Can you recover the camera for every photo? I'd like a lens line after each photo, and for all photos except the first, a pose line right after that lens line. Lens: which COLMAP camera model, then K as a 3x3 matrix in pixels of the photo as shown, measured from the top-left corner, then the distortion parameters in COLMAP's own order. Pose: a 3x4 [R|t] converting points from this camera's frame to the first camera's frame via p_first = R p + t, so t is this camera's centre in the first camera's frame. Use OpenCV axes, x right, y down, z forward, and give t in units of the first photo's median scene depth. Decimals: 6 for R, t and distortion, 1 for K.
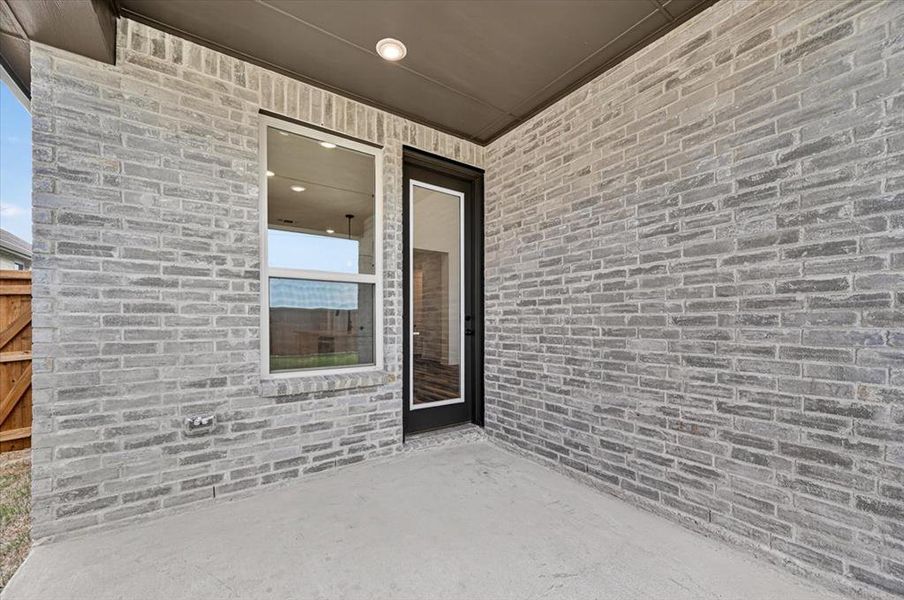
lens RADIAL K [[358.1, 0, 457.9], [0, 358.1, 328.8], [0, 0, 1]] dist [-0.001749, -0.000182]
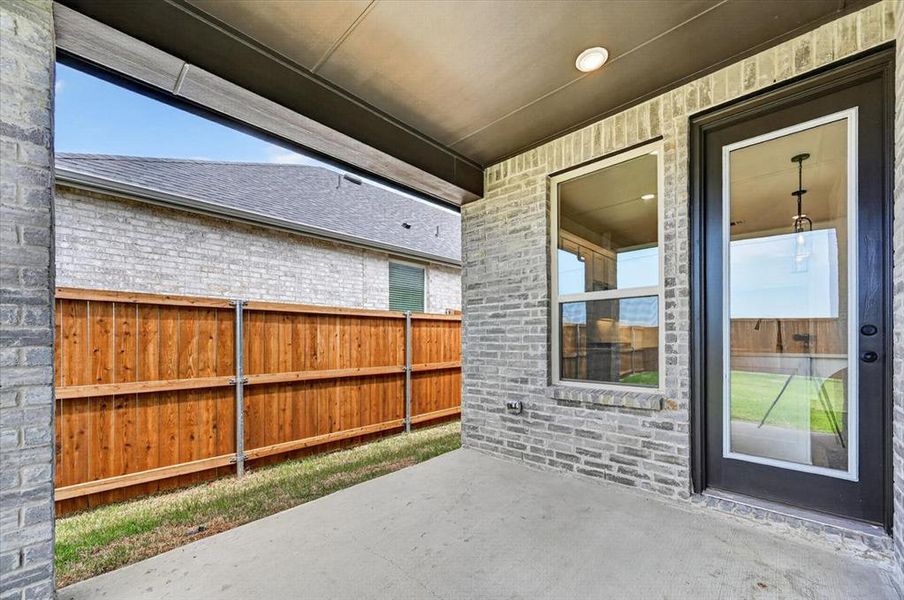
lens RADIAL K [[356.0, 0, 464.1], [0, 356.0, 342.3], [0, 0, 1]] dist [-0.001410, -0.000131]
pose [[0.212523, 0.009291, -0.977112, 0.608678], [-0.010481, 0.999919, 0.007229, -0.013011], [0.977100, 0.008705, 0.212603, 0.405065]]
